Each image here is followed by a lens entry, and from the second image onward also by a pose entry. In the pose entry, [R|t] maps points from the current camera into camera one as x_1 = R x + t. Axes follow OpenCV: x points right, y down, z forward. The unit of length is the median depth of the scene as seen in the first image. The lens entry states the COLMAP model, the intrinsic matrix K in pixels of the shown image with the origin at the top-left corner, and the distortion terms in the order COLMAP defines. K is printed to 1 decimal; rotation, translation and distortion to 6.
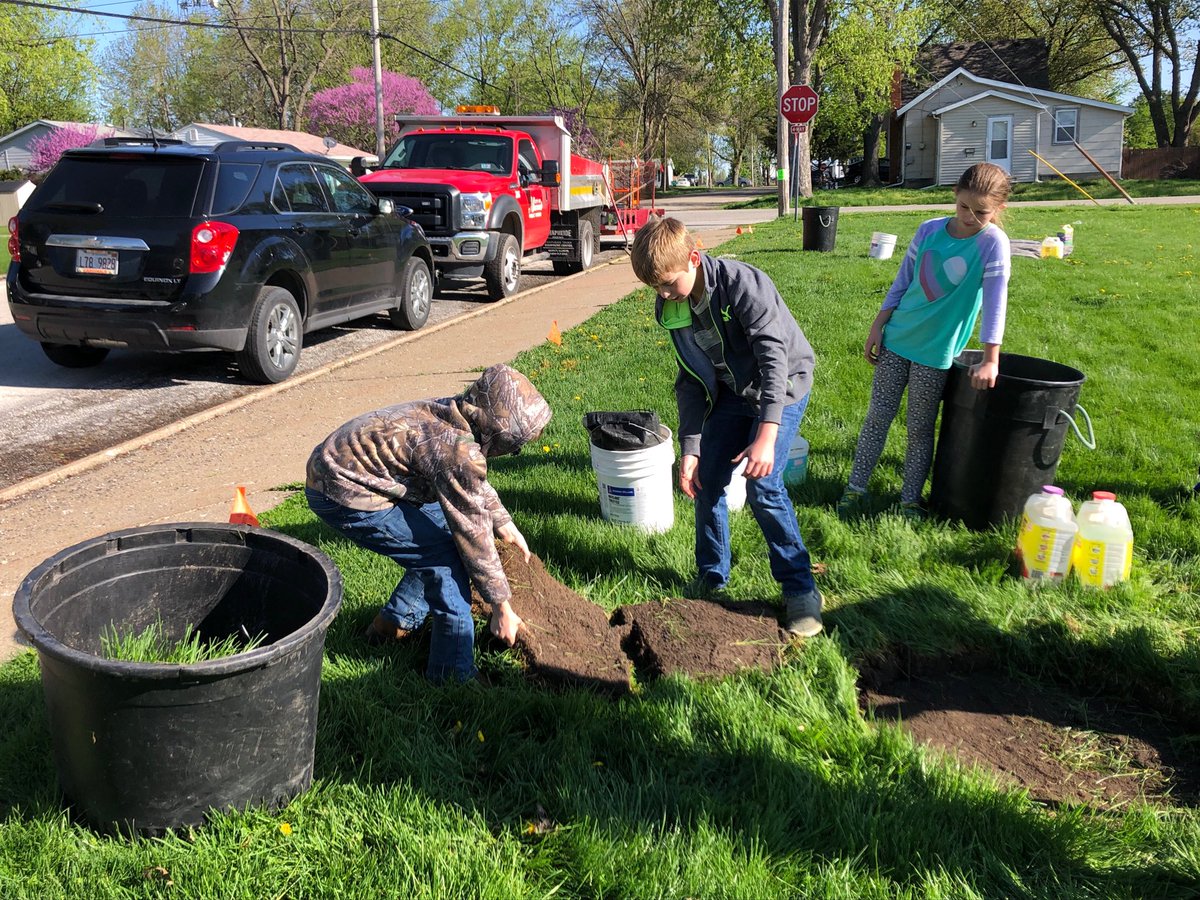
lens RADIAL K [[1170.1, 0, 600.0], [0, 1170.1, 450.0], [0, 0, 1]] dist [0.024963, -0.018875]
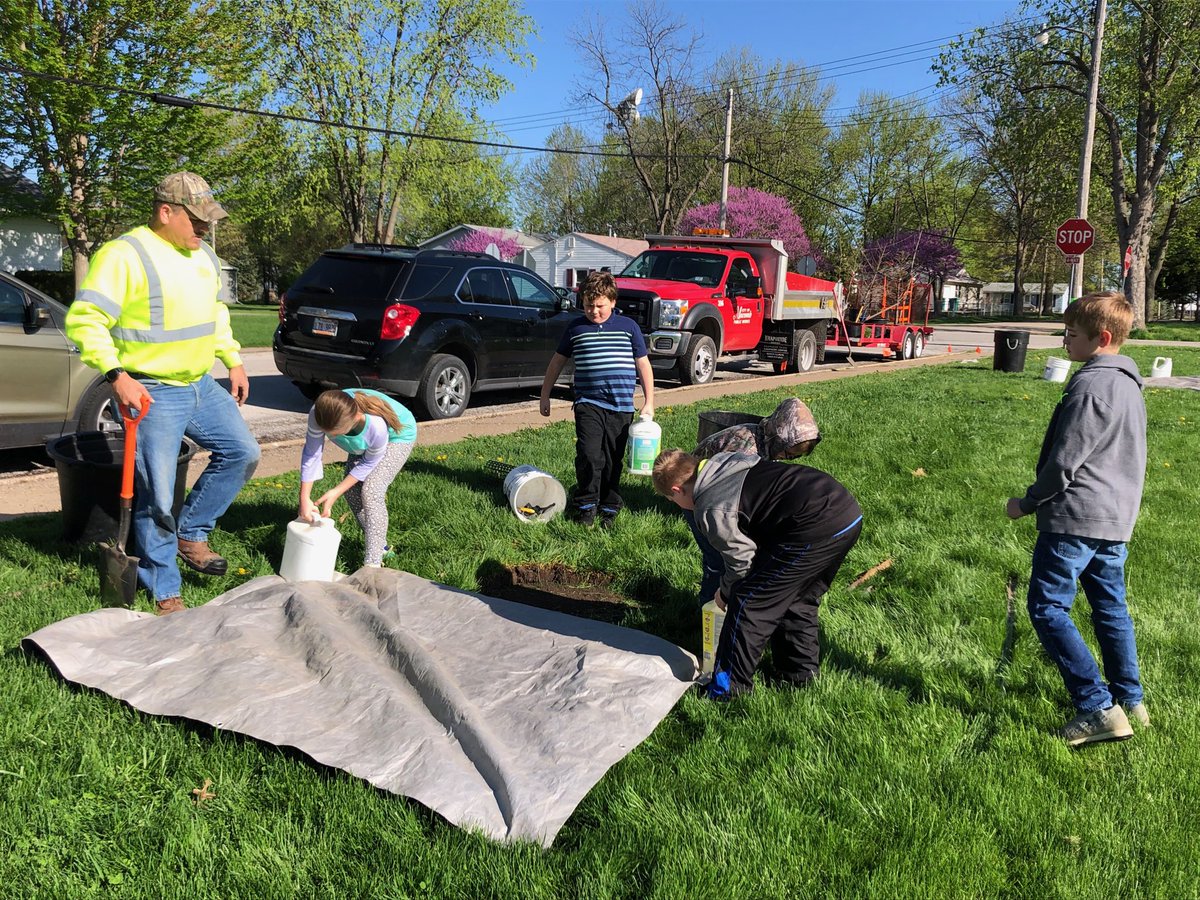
lens RADIAL K [[1170.1, 0, 600.0], [0, 1170.1, 450.0], [0, 0, 1]] dist [0.024963, -0.018875]
pose [[0.944484, 0.096973, -0.313921, 0.070309], [-0.125533, 0.989471, -0.072031, 0.010124], [0.303631, 0.107439, 0.946713, -0.048985]]
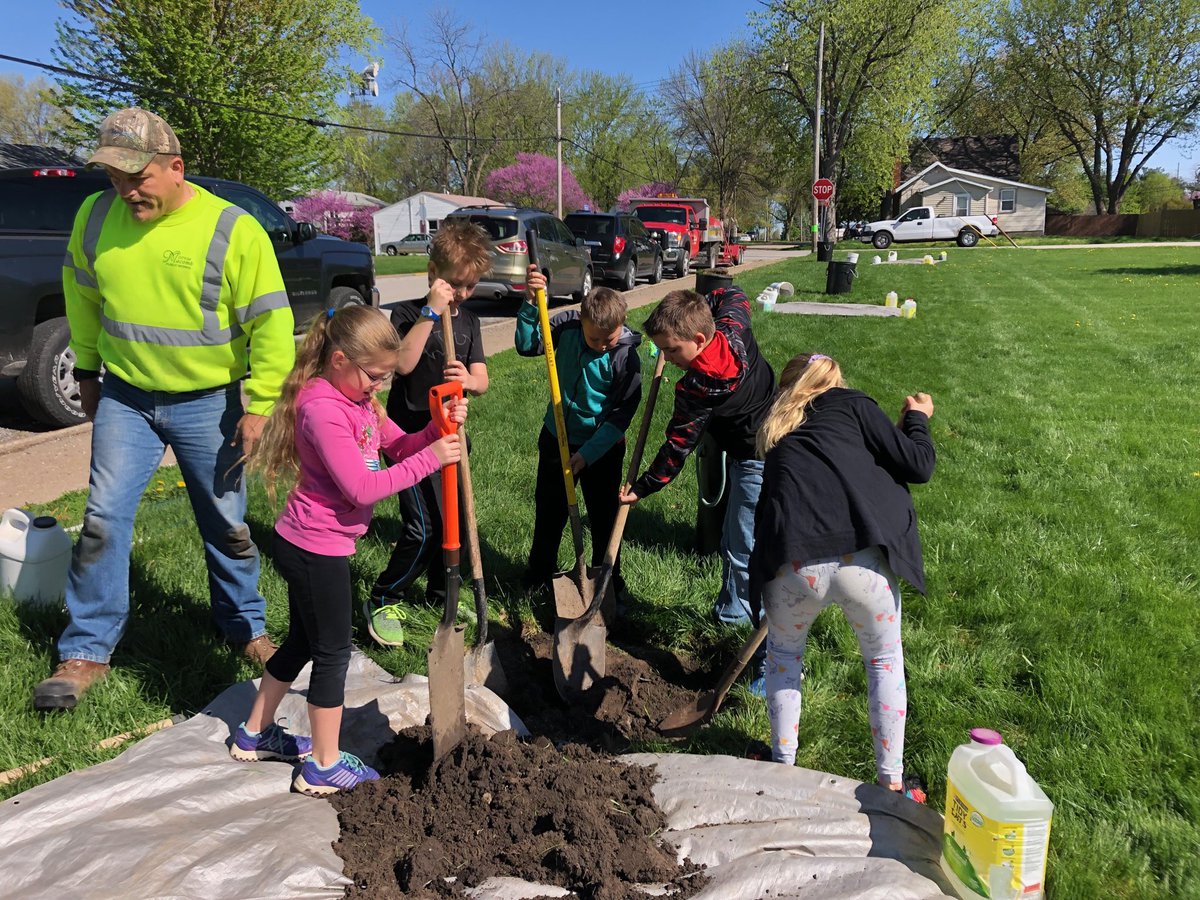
lens RADIAL K [[988.6, 0, 600.0], [0, 988.6, 450.0], [0, 0, 1]] dist [0.009588, 0.001645]
pose [[0.997395, 0.026675, -0.067024, -0.036205], [-0.027535, 0.999549, -0.011945, 0.081521], [0.066676, 0.013759, 0.997680, -0.327407]]
